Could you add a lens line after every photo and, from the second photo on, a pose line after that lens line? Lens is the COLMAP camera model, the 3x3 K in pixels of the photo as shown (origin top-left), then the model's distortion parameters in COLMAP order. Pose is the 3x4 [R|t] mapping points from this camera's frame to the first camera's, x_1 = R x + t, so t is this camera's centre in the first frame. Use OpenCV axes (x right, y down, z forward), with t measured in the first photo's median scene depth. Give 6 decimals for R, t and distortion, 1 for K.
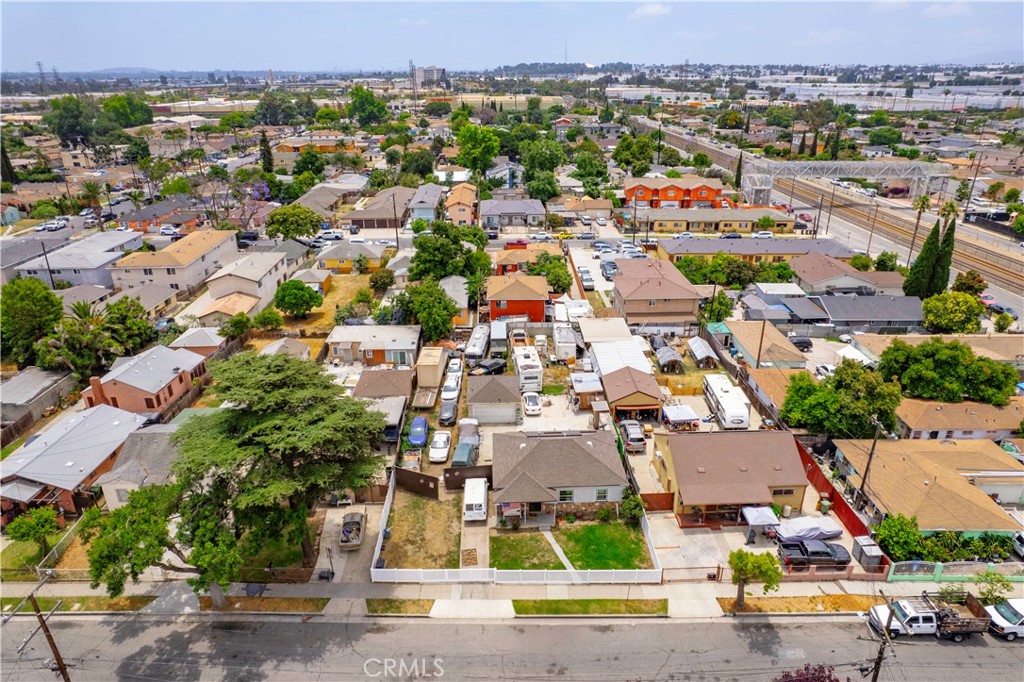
lens RADIAL K [[654.6, 0, 517.8], [0, 654.6, 342.1], [0, 0, 1]] dist [-0.069255, 0.061987]
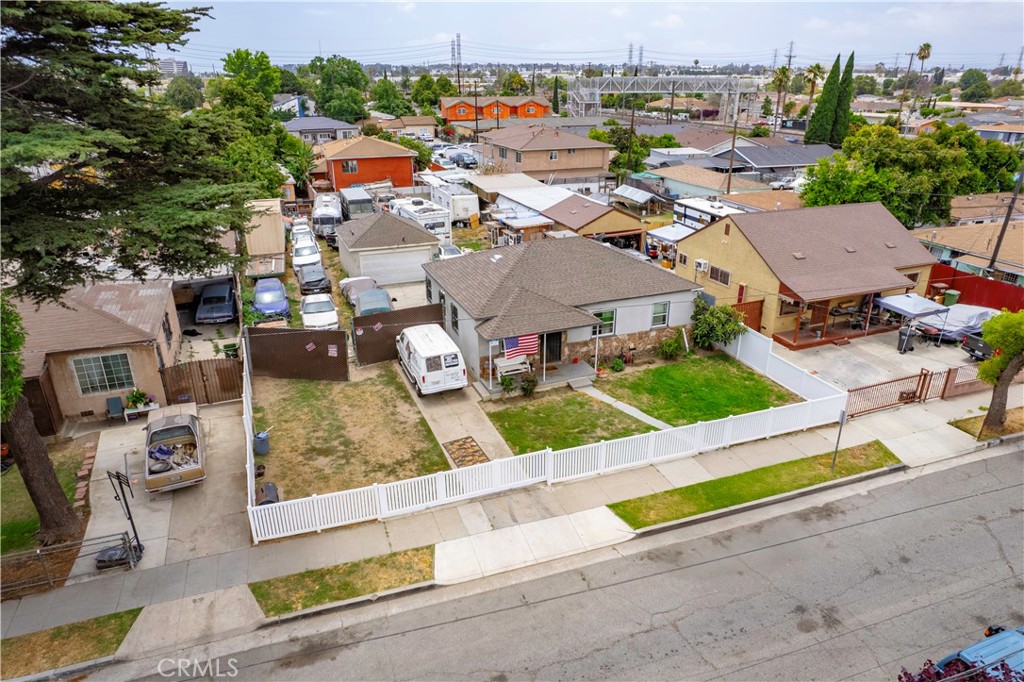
lens RADIAL K [[654.6, 0, 517.8], [0, 654.6, 342.1], [0, 0, 1]] dist [-0.069255, 0.061987]
pose [[0.941234, -0.126914, 0.313002, -0.162531], [0.130280, 0.991424, 0.010230, 0.238758], [-0.311616, 0.031149, 0.949697, 0.518200]]
